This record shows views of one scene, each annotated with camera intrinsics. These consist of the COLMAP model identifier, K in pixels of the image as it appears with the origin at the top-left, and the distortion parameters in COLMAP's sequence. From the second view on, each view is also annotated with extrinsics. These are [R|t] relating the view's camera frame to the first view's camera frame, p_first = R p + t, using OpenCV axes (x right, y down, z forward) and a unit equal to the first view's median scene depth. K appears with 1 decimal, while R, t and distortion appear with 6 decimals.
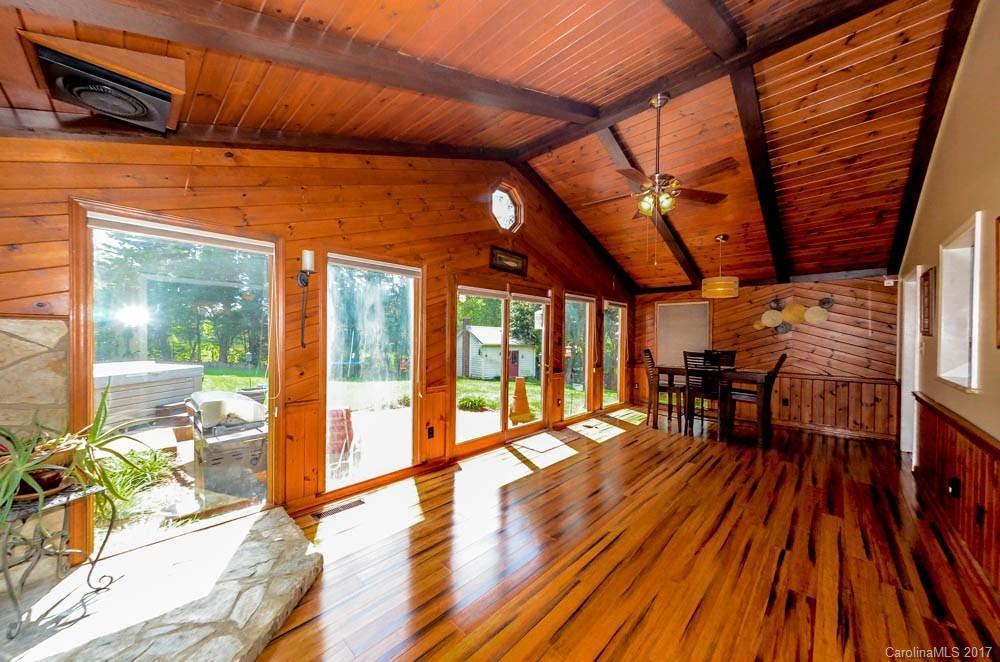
lens RADIAL K [[351.6, 0, 499.3], [0, 351.6, 335.8], [0, 0, 1]] dist [-0.000697, -0.000017]
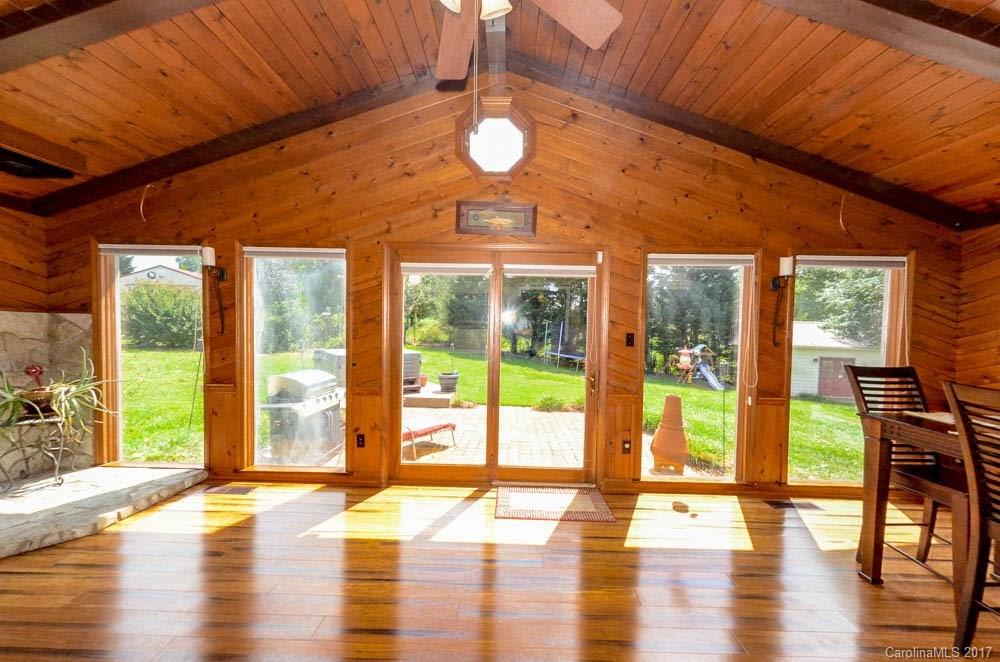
lens RADIAL K [[351.6, 0, 502.2], [0, 351.6, 335.8], [0, 0, 1]] dist [-0.000697, -0.000017]
pose [[0.677801, 0.017178, -0.735045, 0.591990], [-0.012601, 0.999852, 0.011747, 0.006756], [0.735137, 0.001300, 0.677917, 0.607278]]
